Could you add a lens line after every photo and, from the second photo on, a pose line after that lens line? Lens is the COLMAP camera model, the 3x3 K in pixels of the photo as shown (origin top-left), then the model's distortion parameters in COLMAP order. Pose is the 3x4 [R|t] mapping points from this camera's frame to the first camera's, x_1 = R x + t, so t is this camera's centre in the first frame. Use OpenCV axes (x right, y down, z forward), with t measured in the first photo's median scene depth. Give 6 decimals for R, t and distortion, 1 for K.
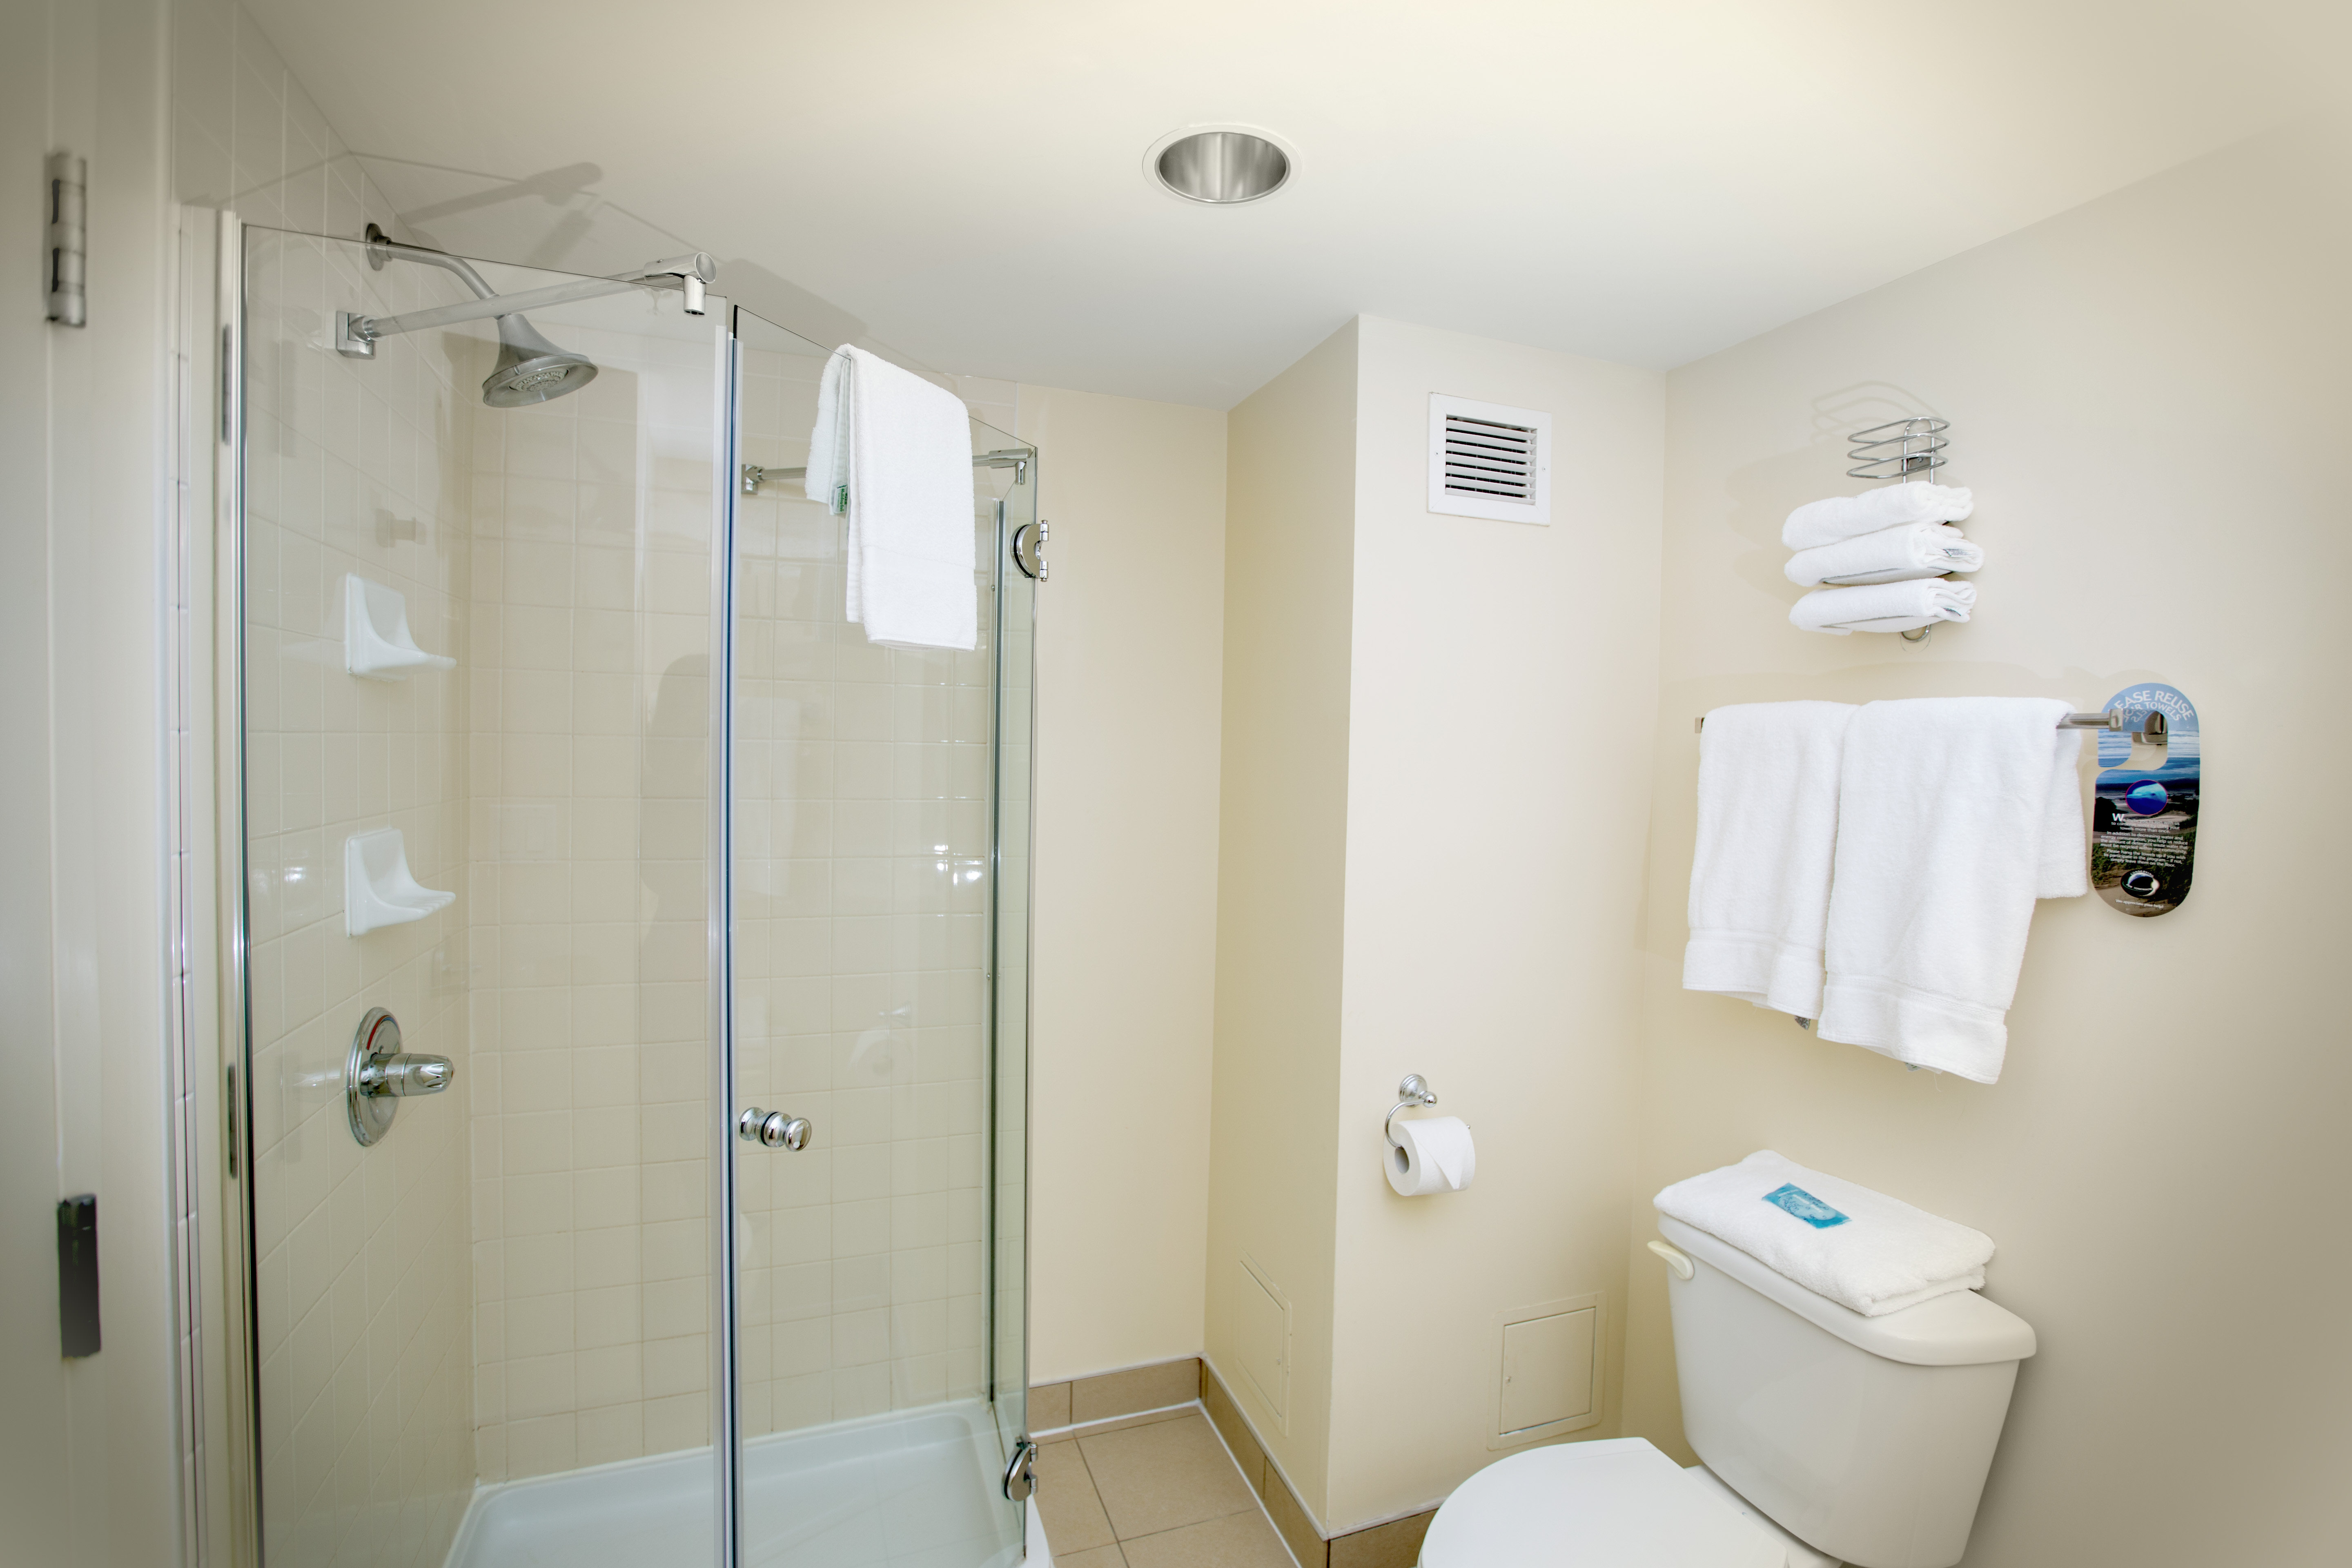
lens RADIAL K [[1095.2, 0, 1177.5], [0, 1095.2, 783.2], [0, 0, 1]] dist [-0.003347, -0.000064]
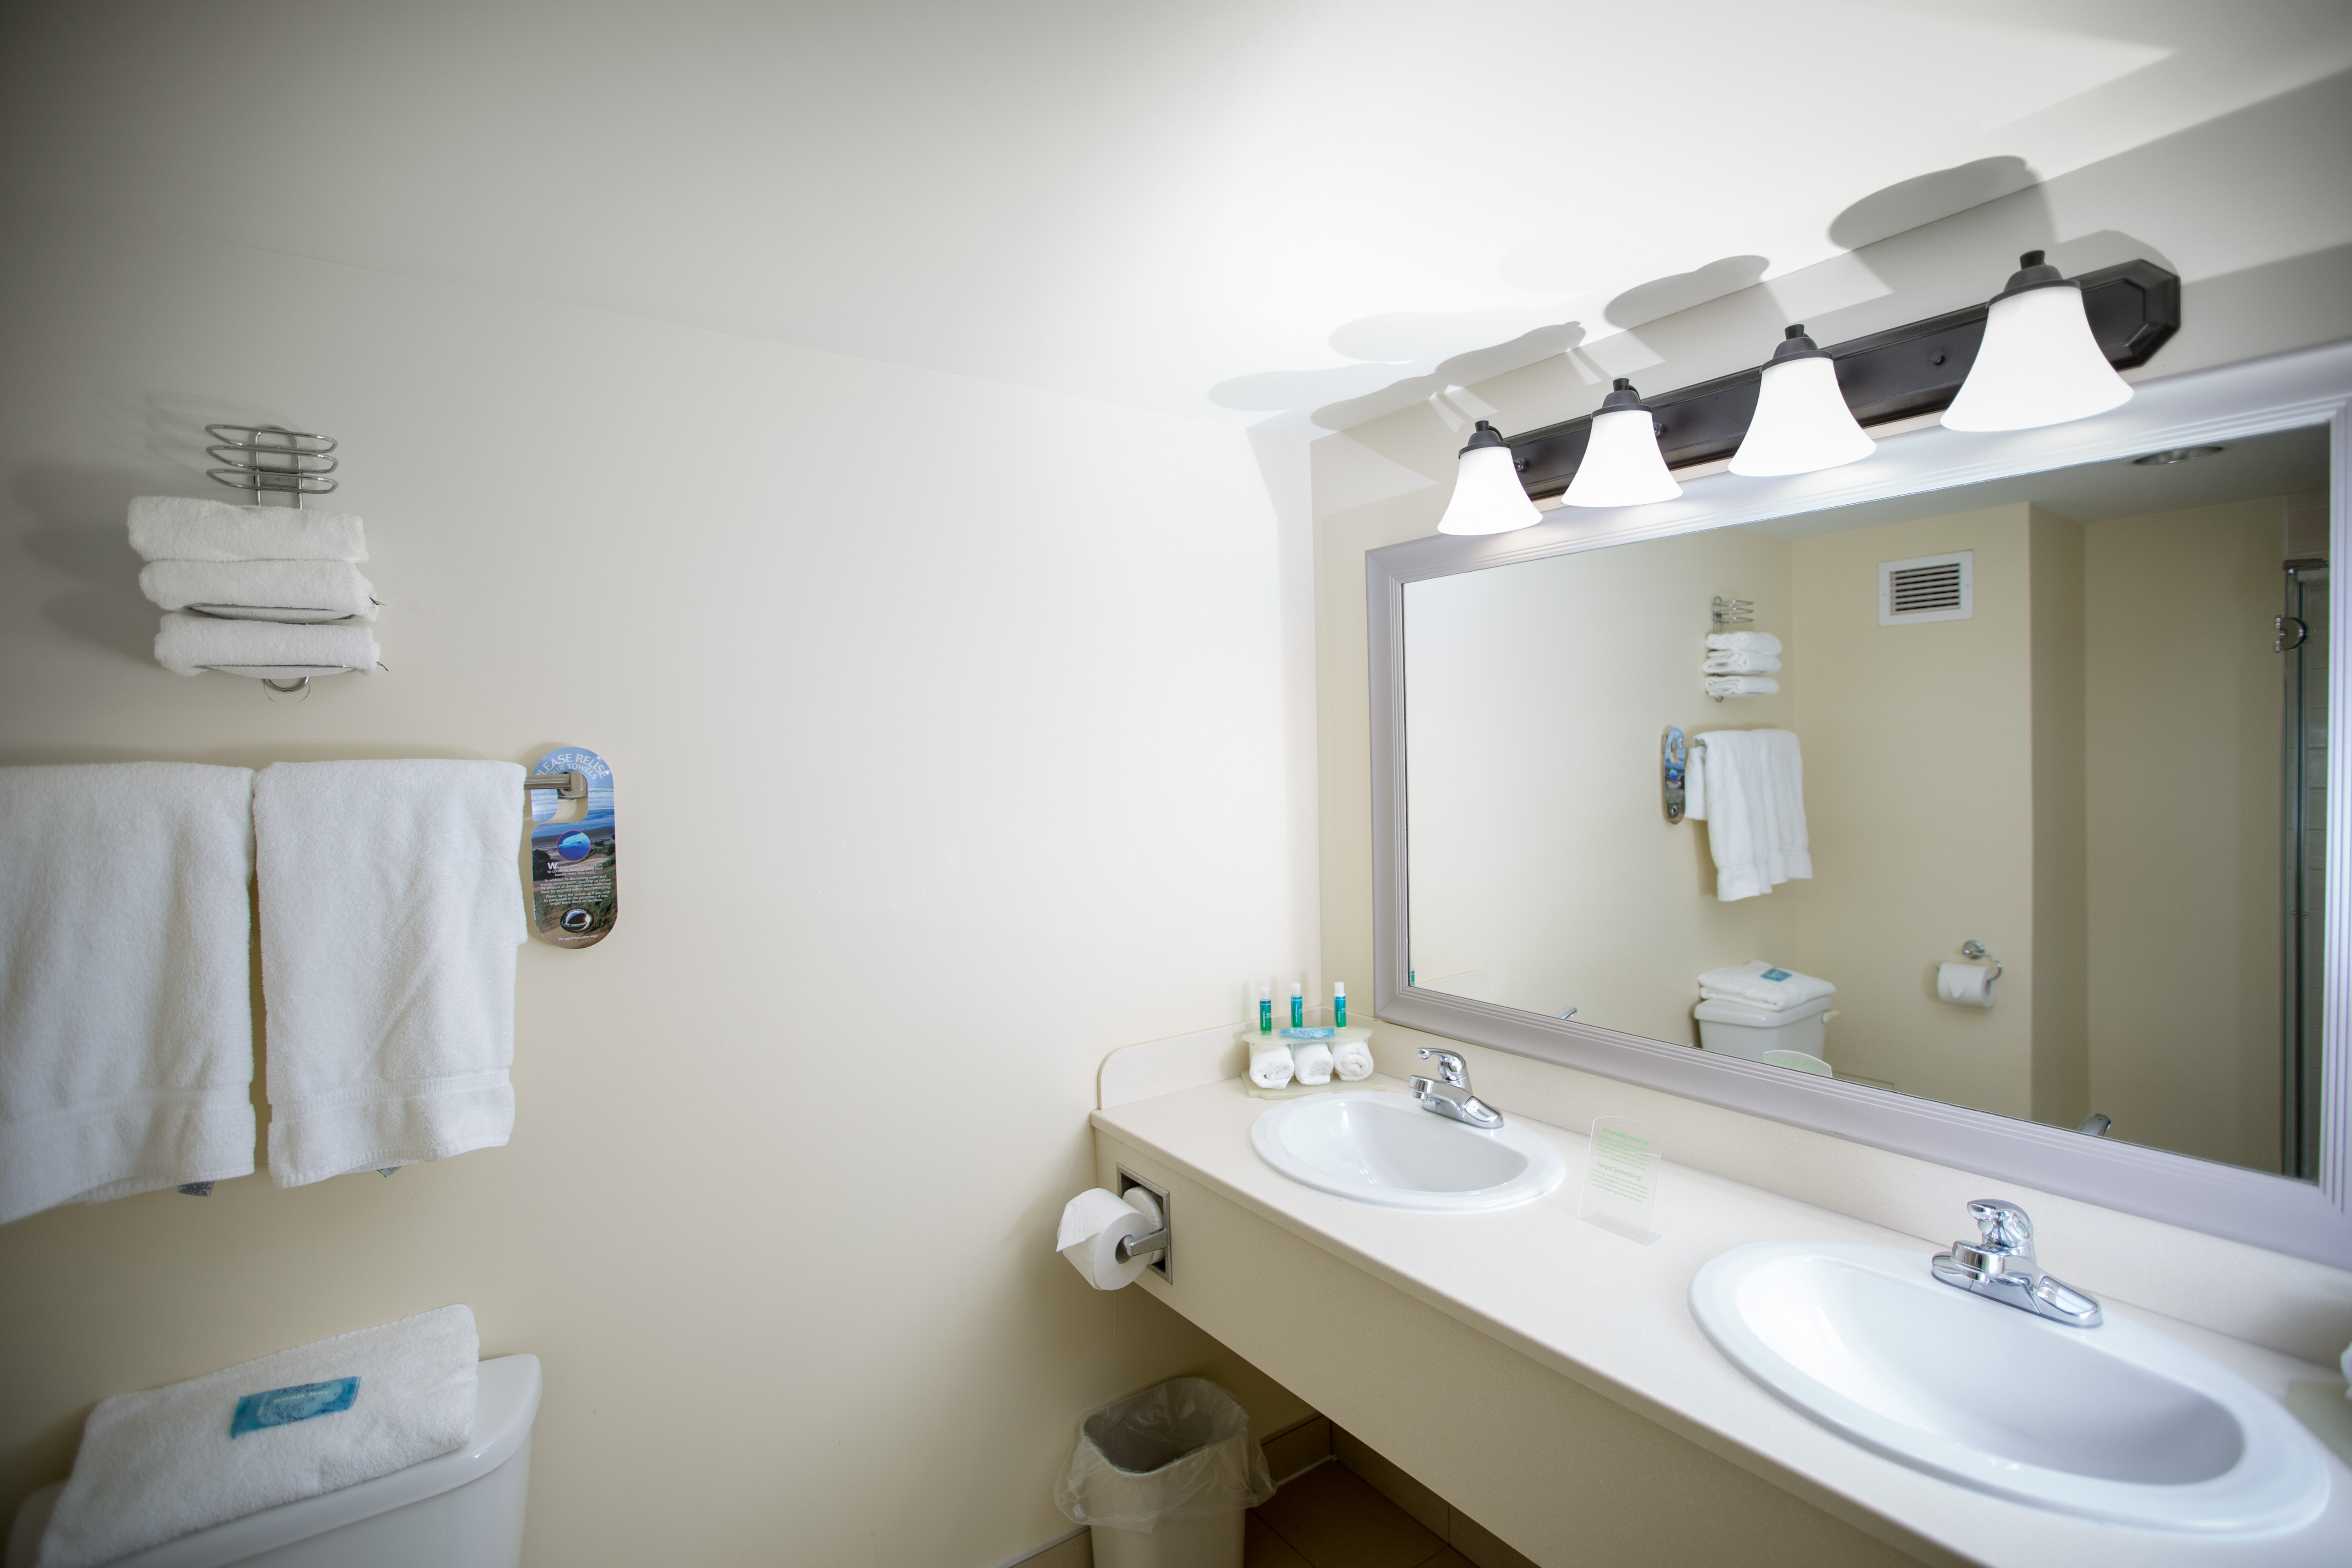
lens RADIAL K [[1095.2, 0, 1174.0], [0, 1095.2, 774.2], [0, 0, 1]] dist [-0.003347, -0.000064]
pose [[-0.219380, -0.047517, 0.974482, -0.376014], [0.049895, 0.996960, 0.059846, -0.099393], [-0.974363, 0.061750, -0.216342, 0.622370]]
